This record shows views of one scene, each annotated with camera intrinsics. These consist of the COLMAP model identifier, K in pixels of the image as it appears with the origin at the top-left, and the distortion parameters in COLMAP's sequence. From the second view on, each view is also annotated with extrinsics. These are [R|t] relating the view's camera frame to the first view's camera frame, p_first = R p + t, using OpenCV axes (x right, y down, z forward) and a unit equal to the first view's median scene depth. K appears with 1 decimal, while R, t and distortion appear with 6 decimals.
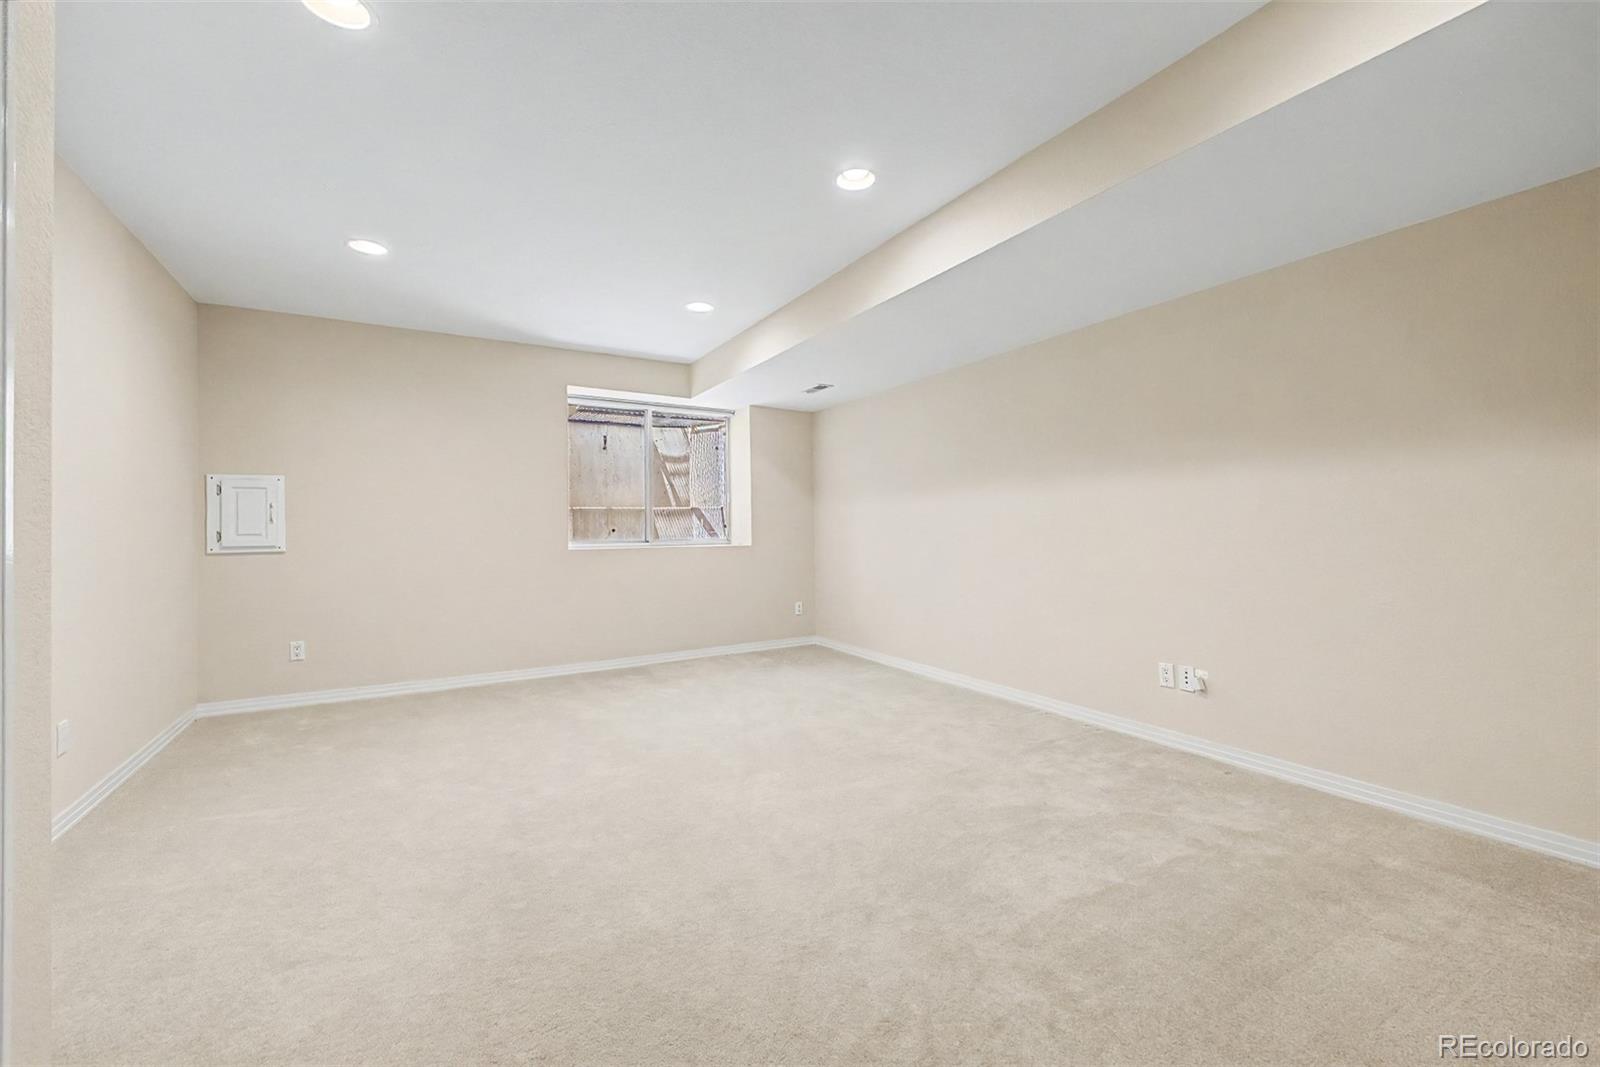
lens RADIAL K [[662.2, 0, 770.9], [0, 662.2, 515.3], [0, 0, 1]] dist [0.021481, -0.011696]
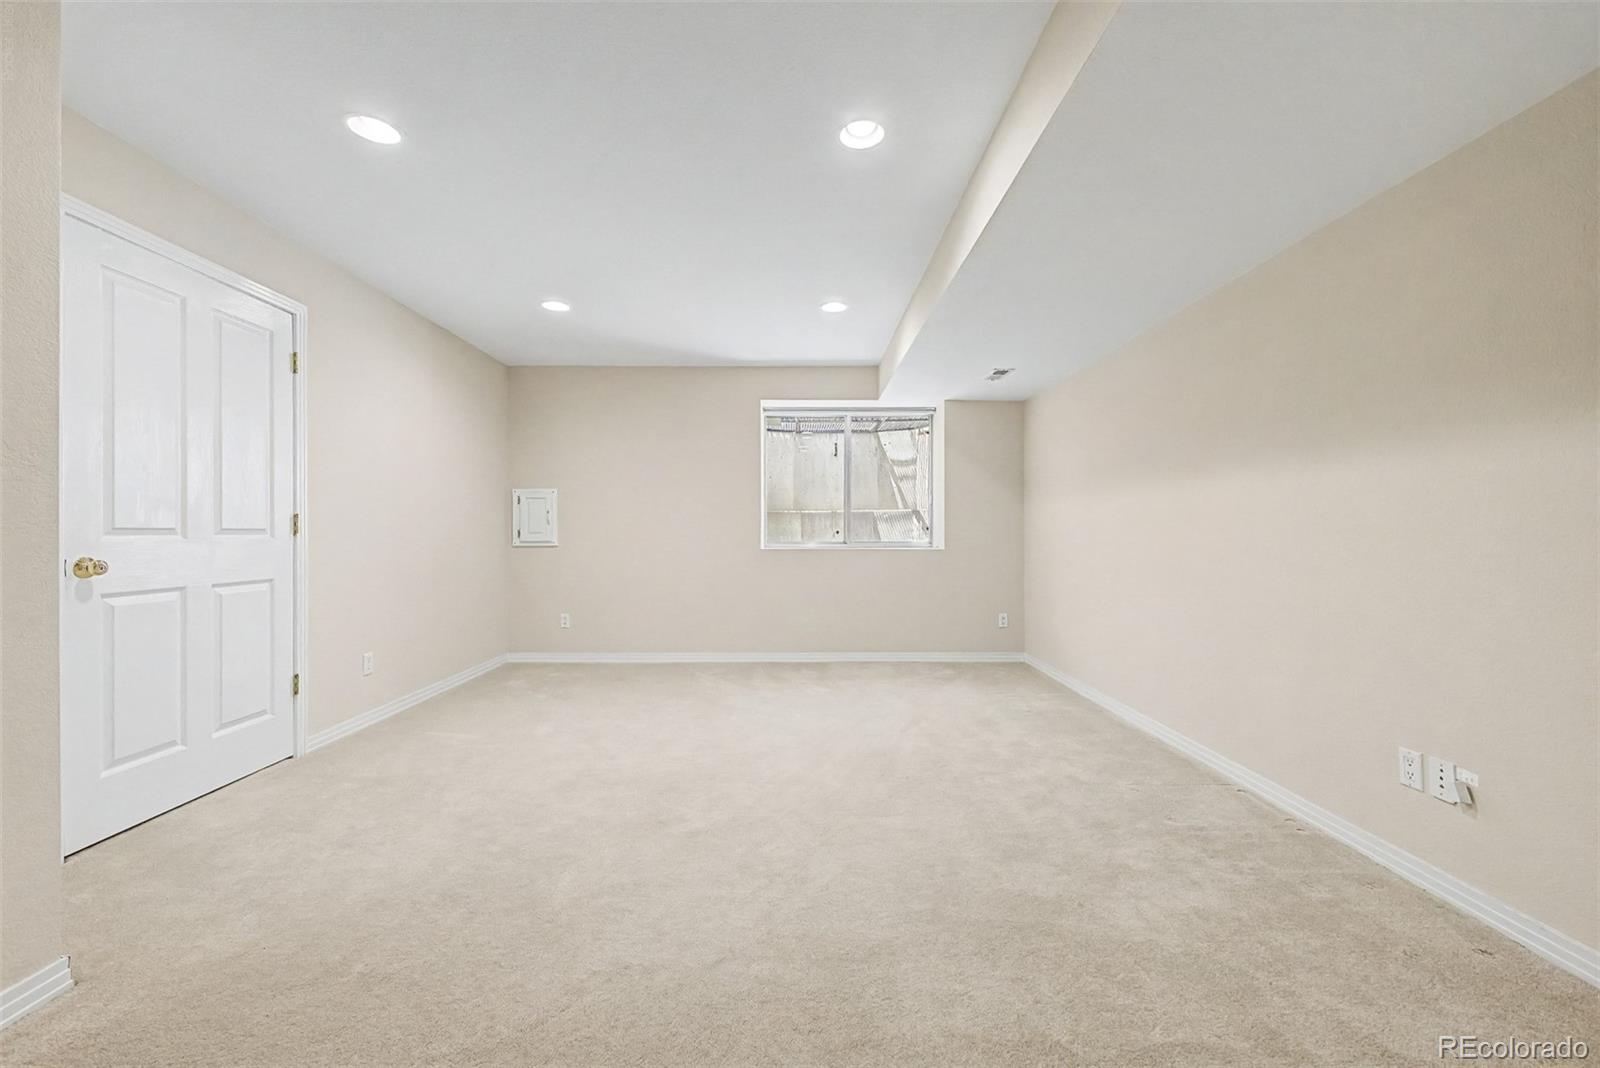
lens RADIAL K [[629.6, 0, 799.2], [0, 629.6, 530.6], [0, 0, 1]] dist [0.023569, -0.009167]
pose [[0.862208, 0.006958, -0.506507, 0.277655], [0.001961, 0.999852, 0.017074, 0.003203], [0.506551, -0.015715, 0.862067, 0.134521]]
